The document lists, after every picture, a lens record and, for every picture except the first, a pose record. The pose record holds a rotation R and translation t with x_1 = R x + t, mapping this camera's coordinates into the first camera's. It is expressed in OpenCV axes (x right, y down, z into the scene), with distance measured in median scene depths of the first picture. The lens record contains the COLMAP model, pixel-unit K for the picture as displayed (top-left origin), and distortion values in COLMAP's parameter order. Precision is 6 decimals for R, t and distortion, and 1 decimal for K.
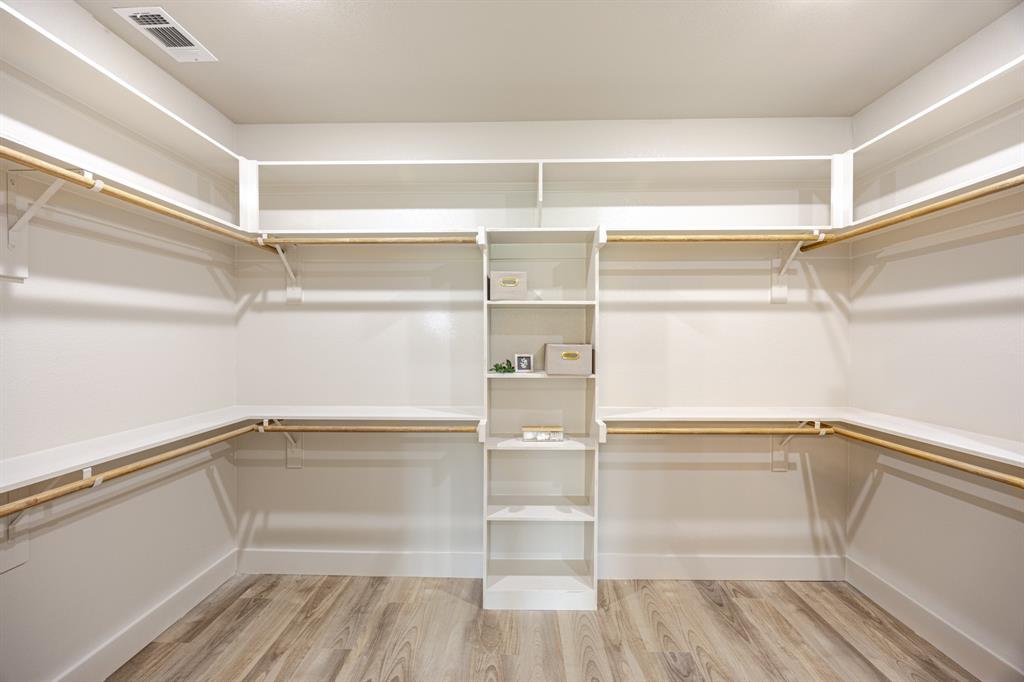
lens RADIAL K [[389.3, 0, 509.2], [0, 389.3, 339.1], [0, 0, 1]] dist [-0.002270, -0.000036]
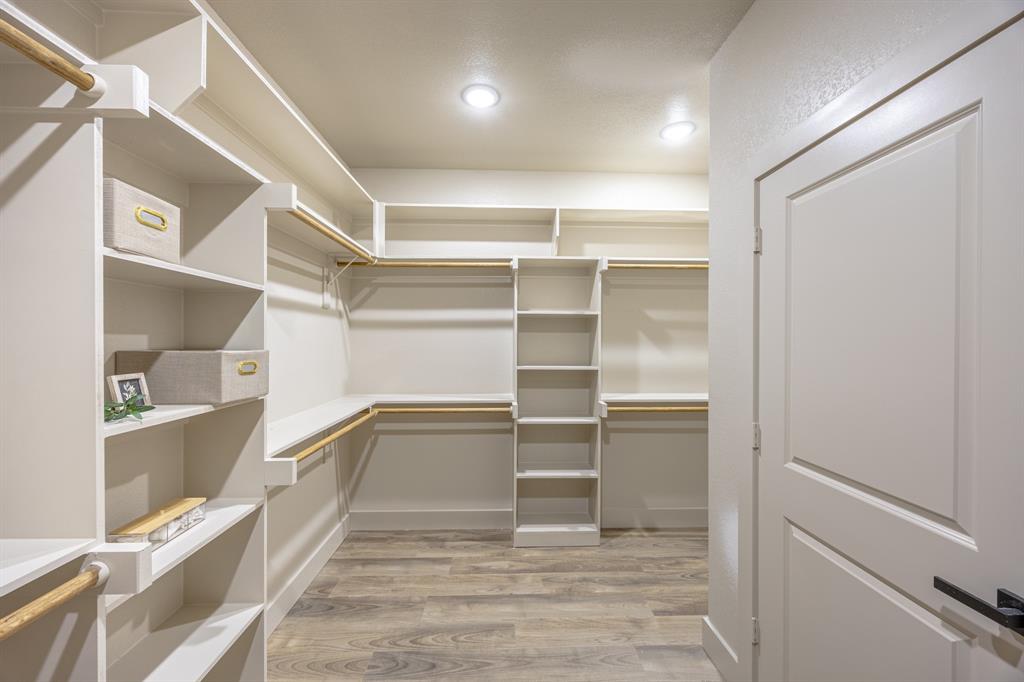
lens RADIAL K [[389.3, 0, 511.6], [0, 389.3, 342.9], [0, 0, 1]] dist [-0.002270, -0.000036]
pose [[-0.055083, -0.006184, 0.998463, -0.480724], [0.002646, 0.999976, 0.006339, -0.001060], [-0.998478, 0.002991, -0.055065, 0.600429]]
